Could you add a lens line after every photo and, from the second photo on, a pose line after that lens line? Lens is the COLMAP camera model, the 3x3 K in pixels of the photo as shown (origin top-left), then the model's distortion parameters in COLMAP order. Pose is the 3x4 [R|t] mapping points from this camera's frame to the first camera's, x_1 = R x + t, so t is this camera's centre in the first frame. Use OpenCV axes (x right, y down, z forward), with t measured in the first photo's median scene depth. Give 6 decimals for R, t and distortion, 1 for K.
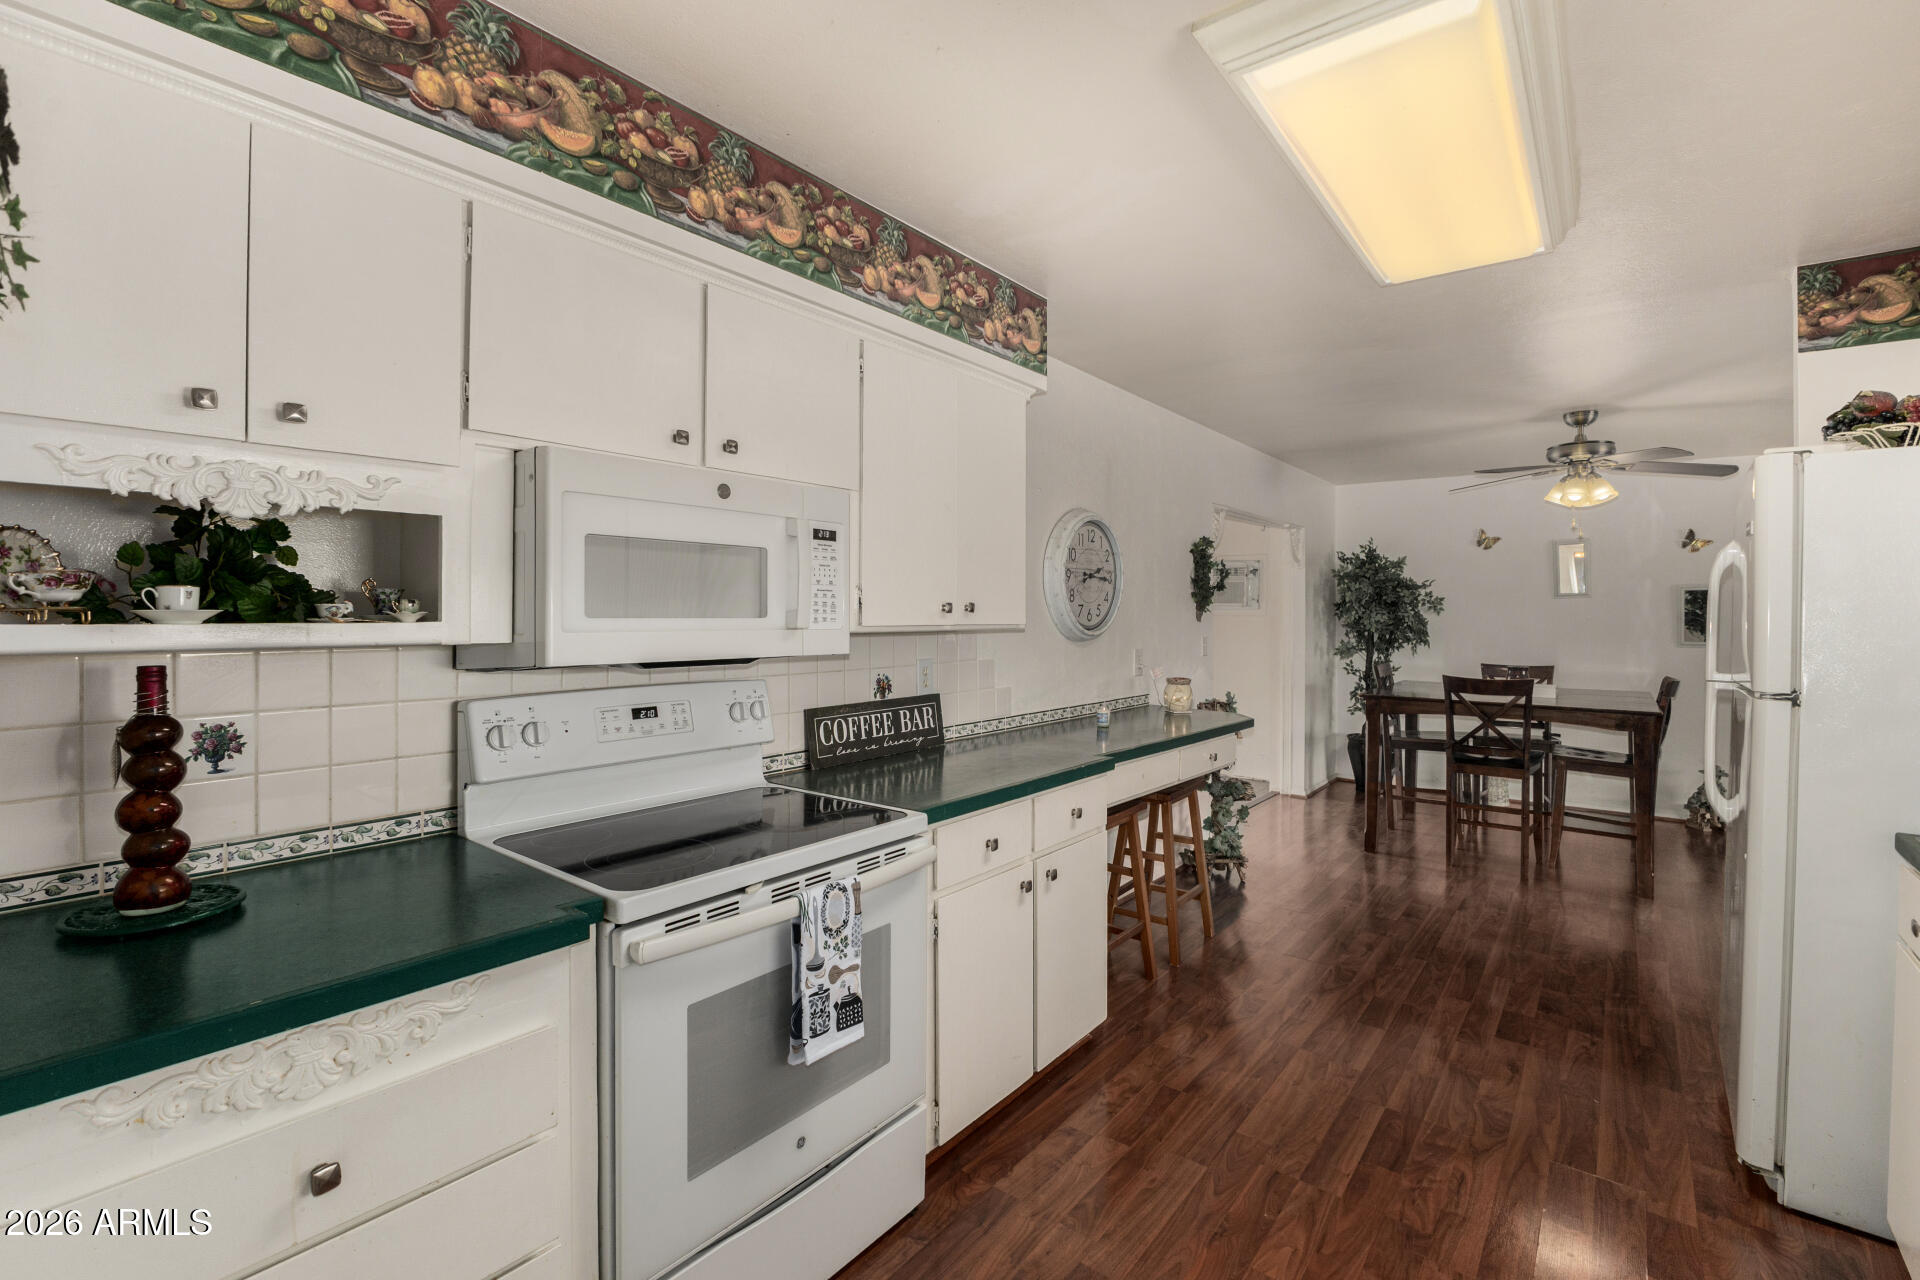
lens RADIAL K [[848.9, 0, 958.8], [0, 848.9, 614.0], [0, 0, 1]] dist [-0.020824, 0.000164]
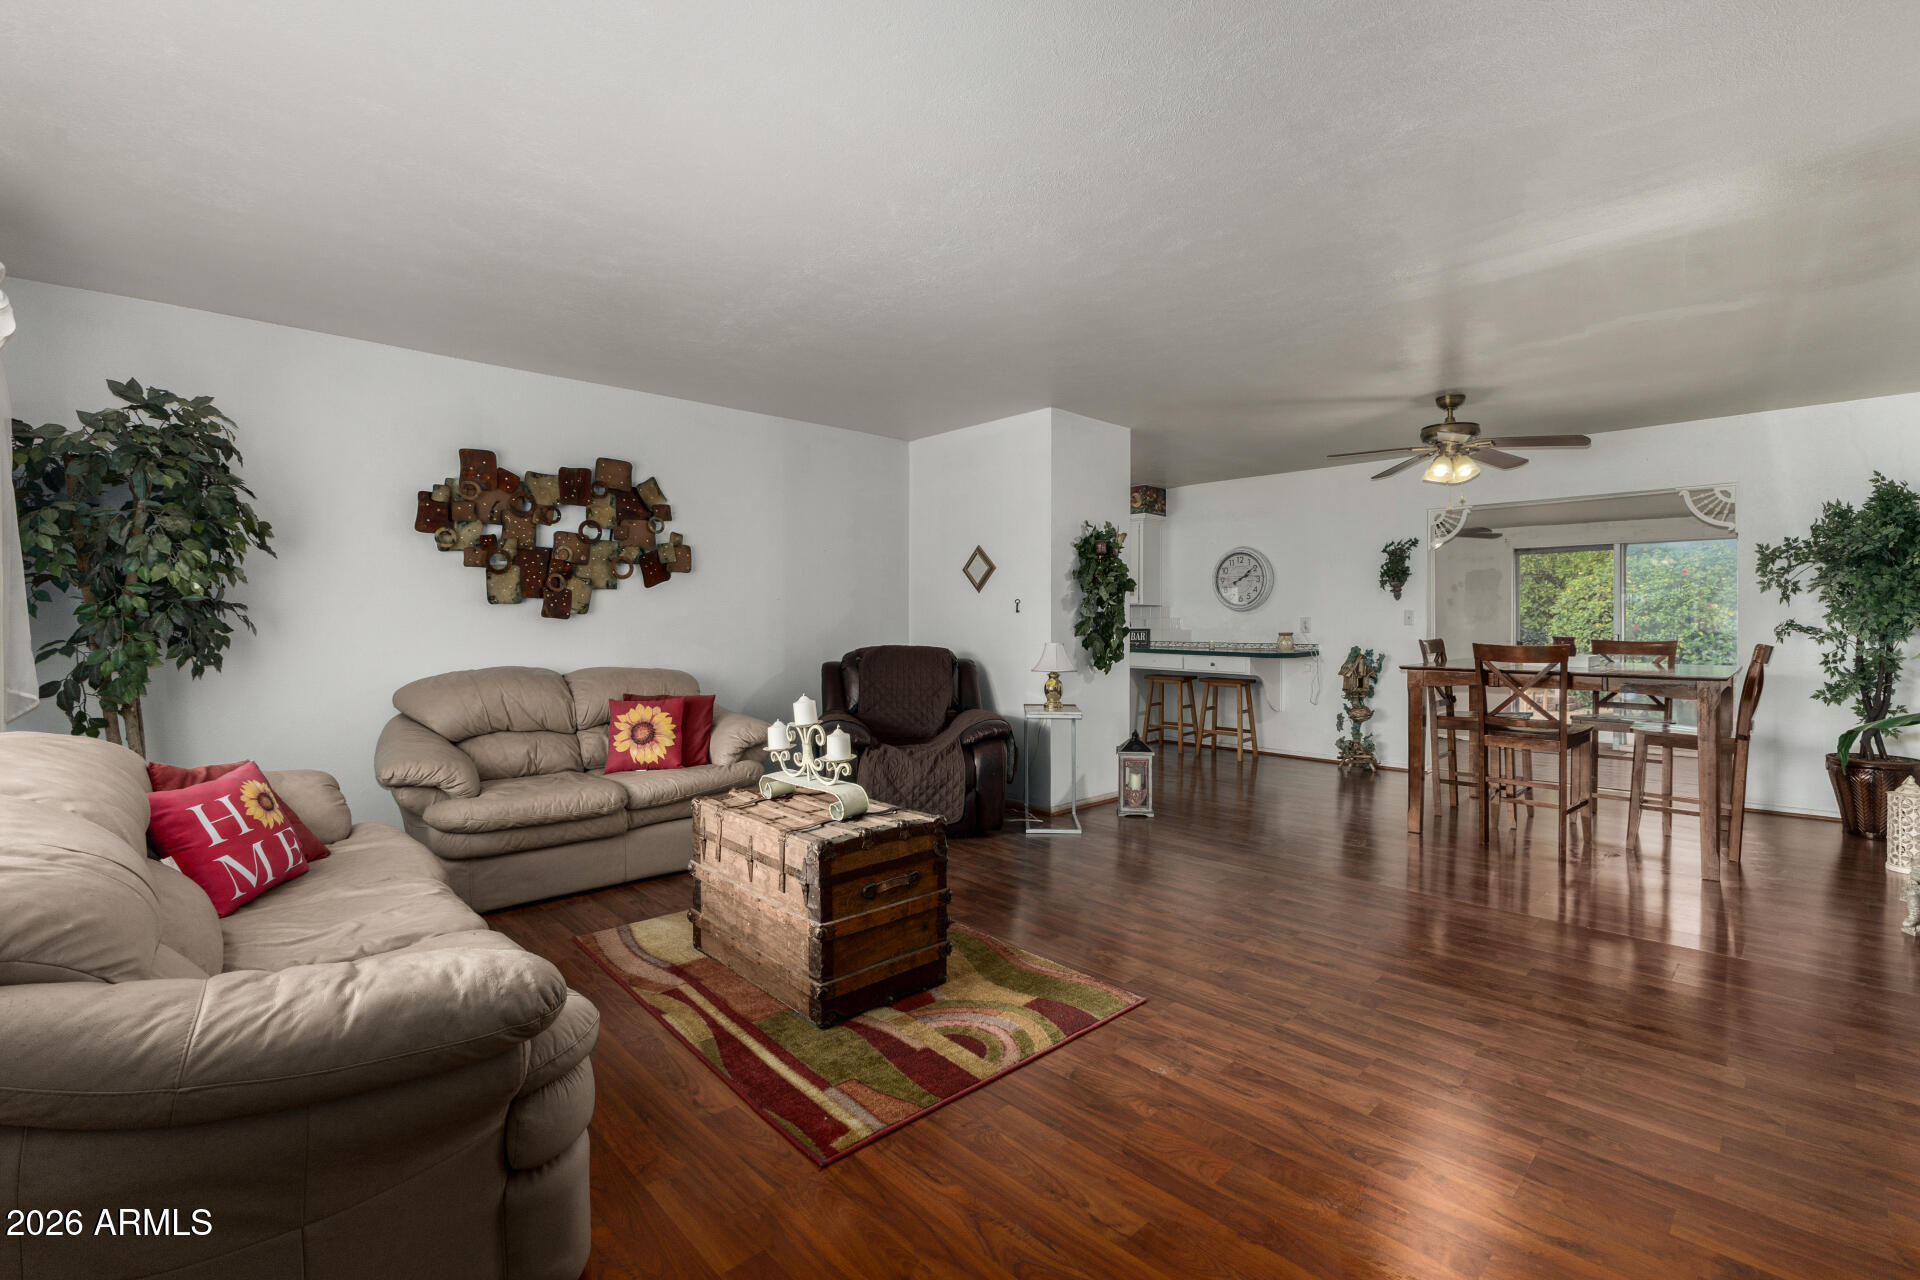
lens RADIAL K [[848.9, 0, 958.8], [0, 848.9, 614.0], [0, 0, 1]] dist [-0.020824, 0.000164]
pose [[-0.144386, -0.012843, -0.989438, 3.181967], [-0.004892, 0.999913, -0.012265, 0.092092], [0.989509, 0.003069, -0.144436, 0.875099]]
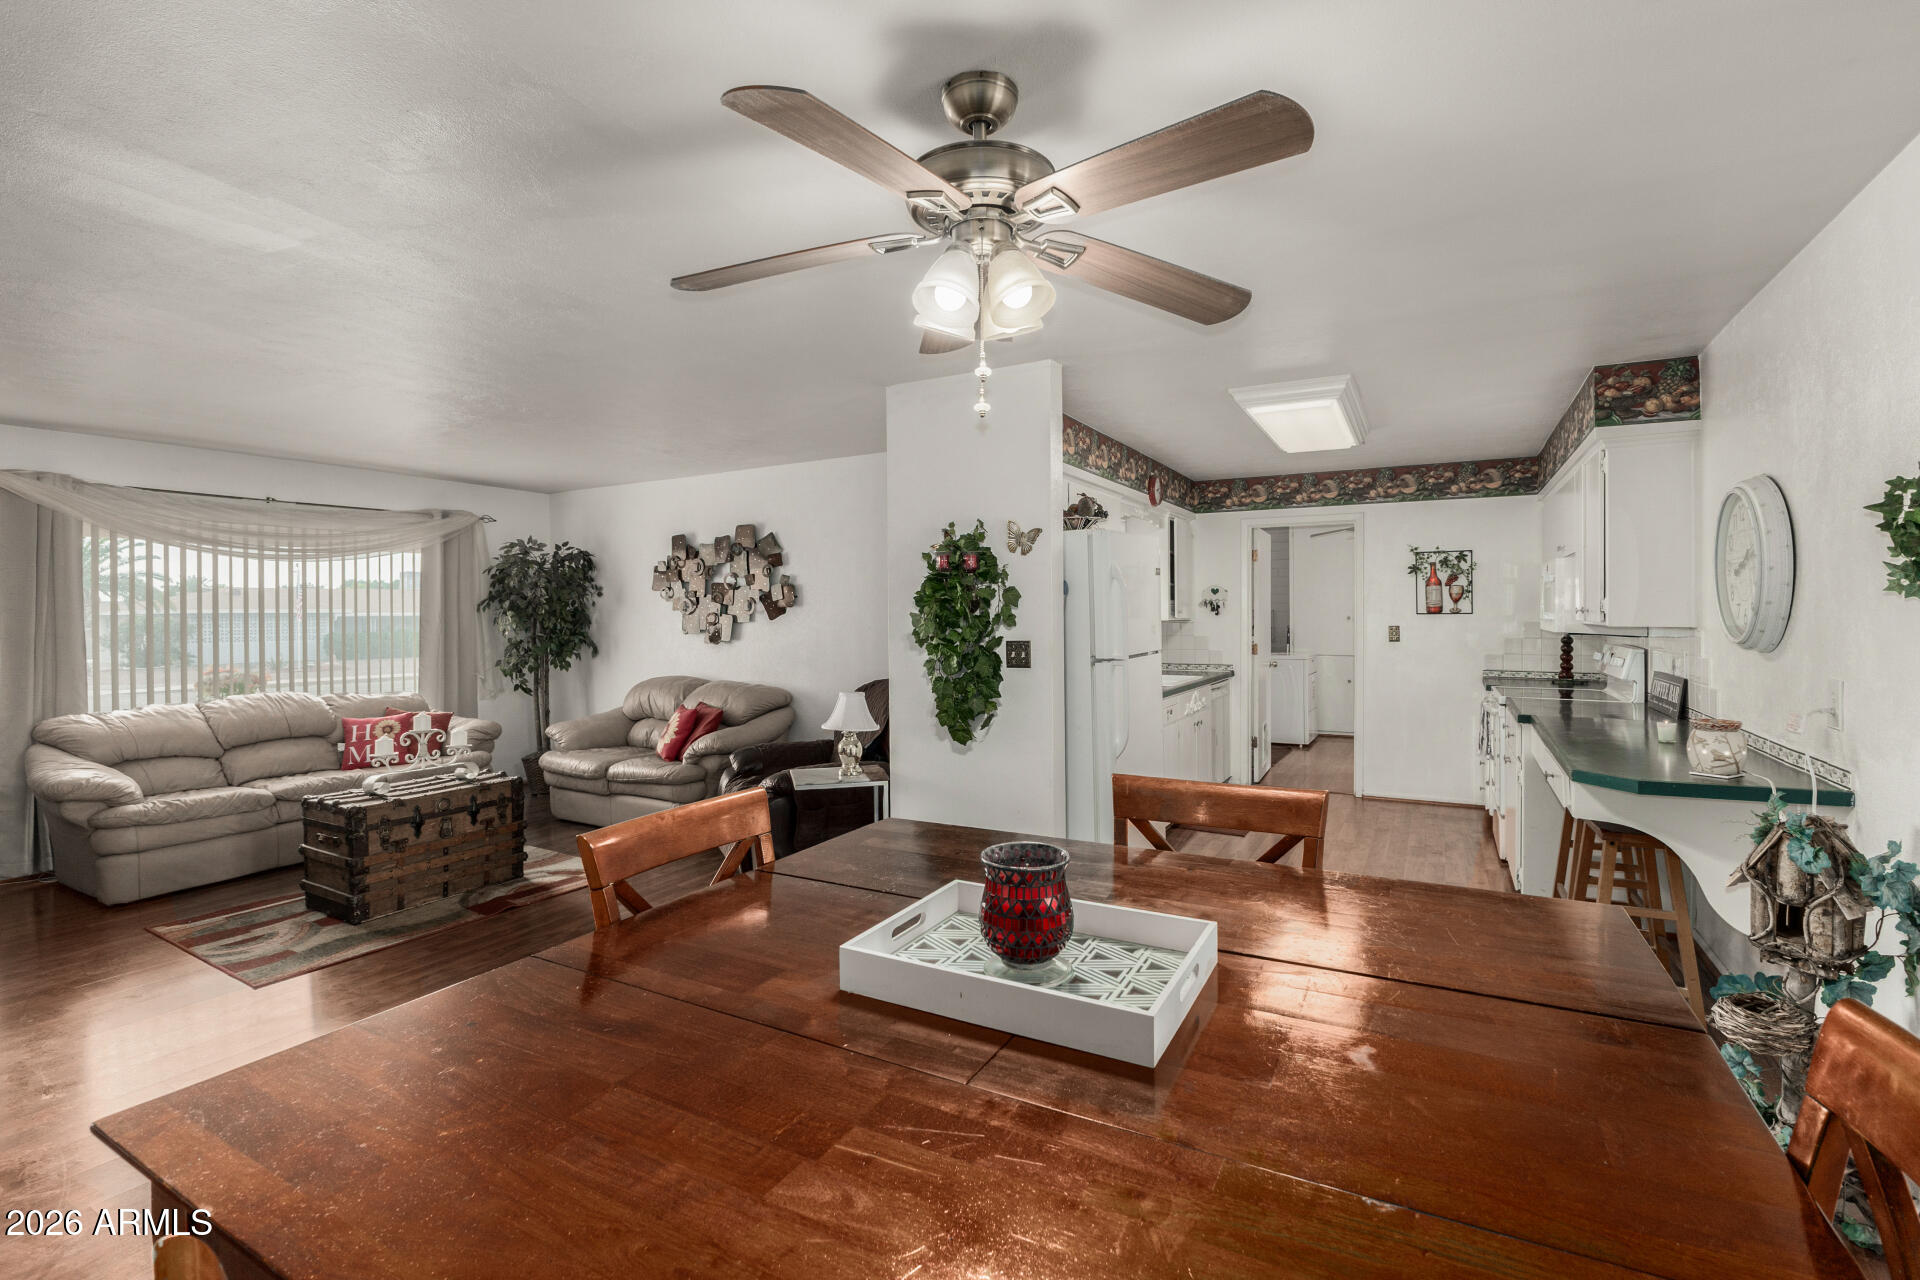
lens RADIAL K [[848.9, 0, 958.8], [0, 848.9, 614.0], [0, 0, 1]] dist [-0.020824, 0.000164]
pose [[-0.988027, 0.002025, -0.154265, 1.352091], [0.001414, 0.999991, 0.004069, -0.008739], [0.154272, 0.003802, -0.988021, 2.285853]]
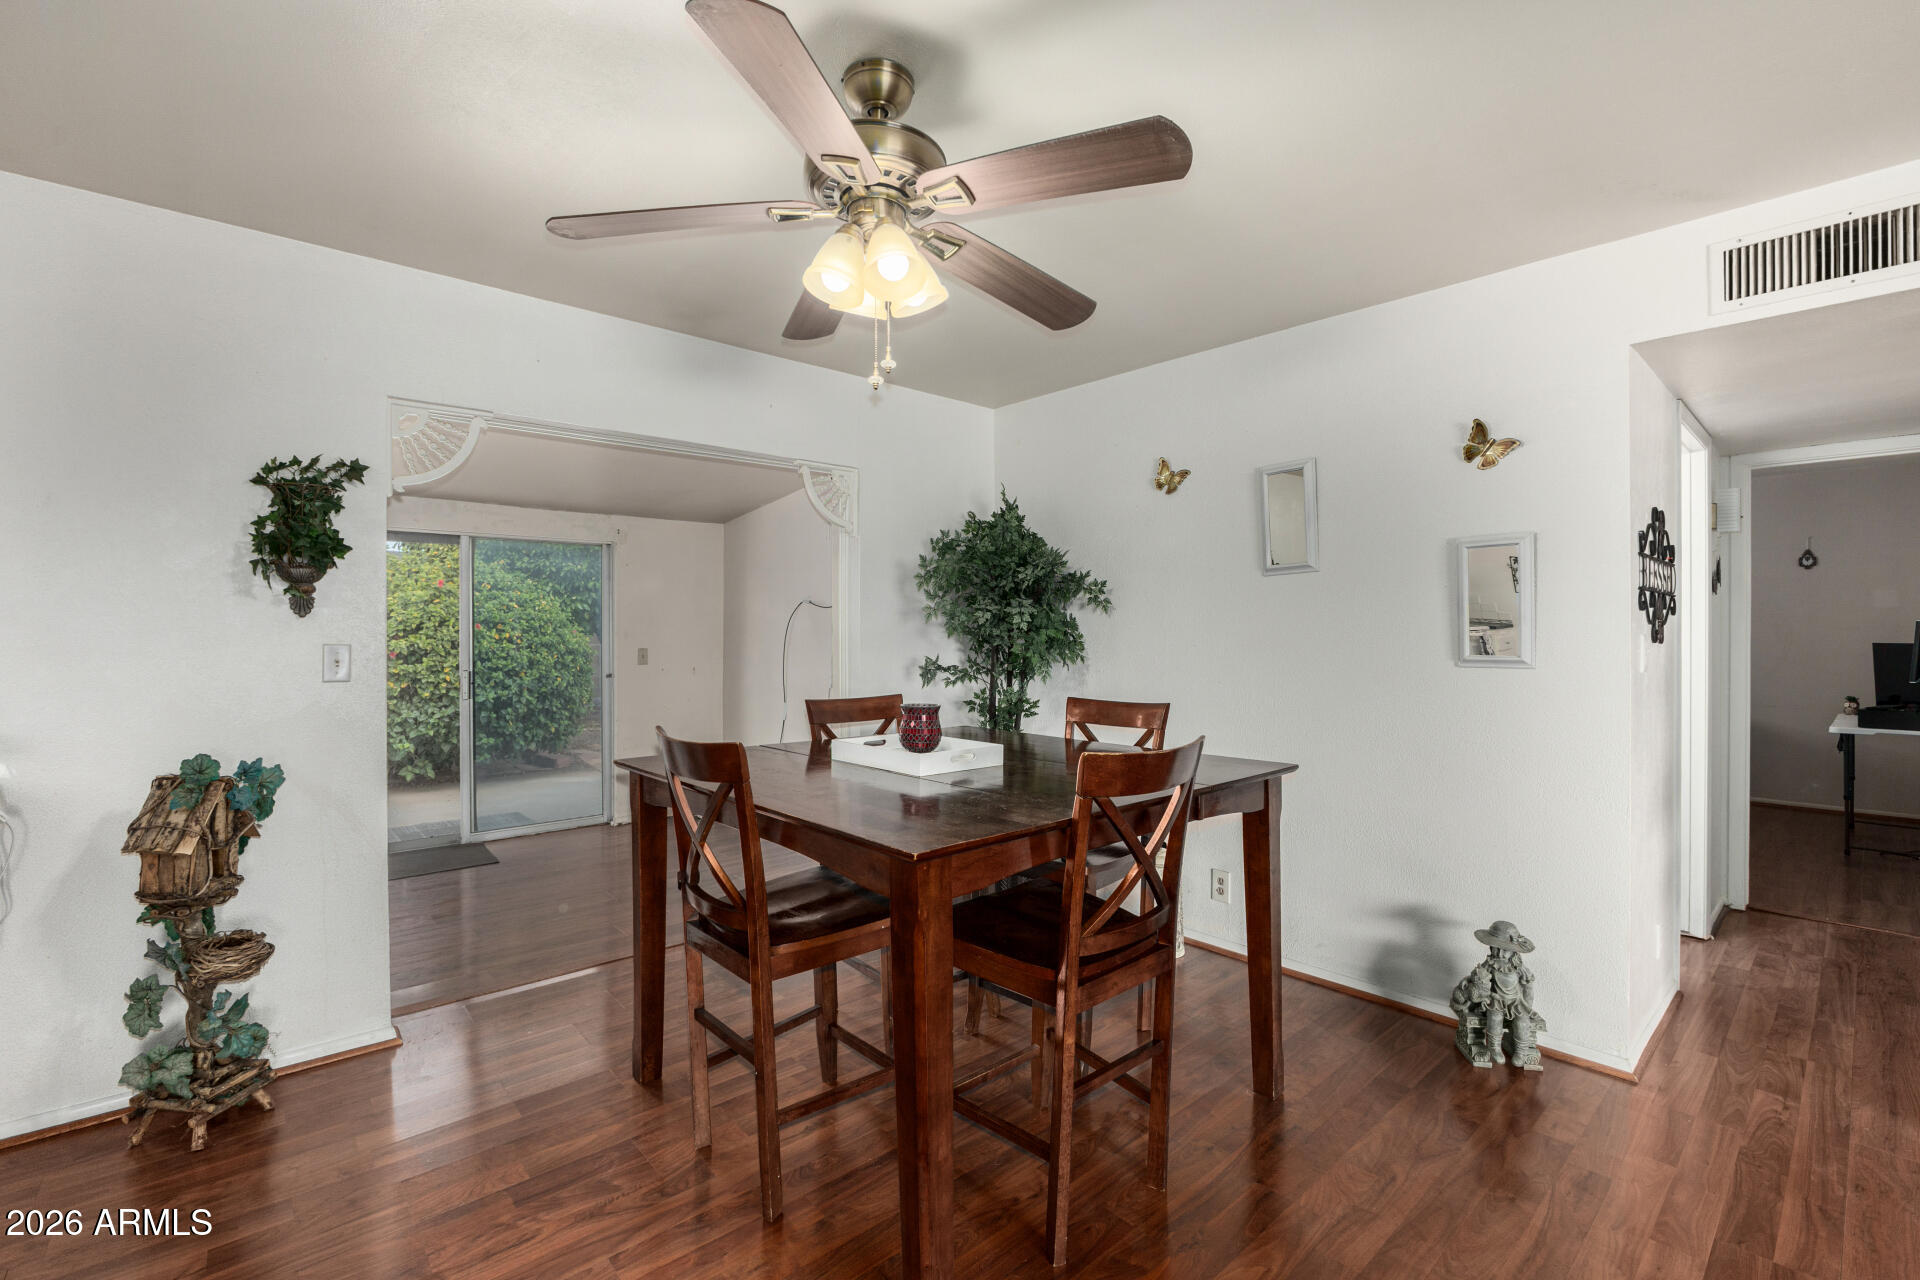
lens RADIAL K [[840.3, 0, 967.3], [0, 840.3, 629.1], [0, 0, 1]] dist [-0.018401, -0.000185]
pose [[0.984476, -0.003666, -0.175483, 1.431164], [0.001813, 0.999941, -0.010719, 0.040660], [0.175512, 0.010234, 0.984424, 1.020611]]
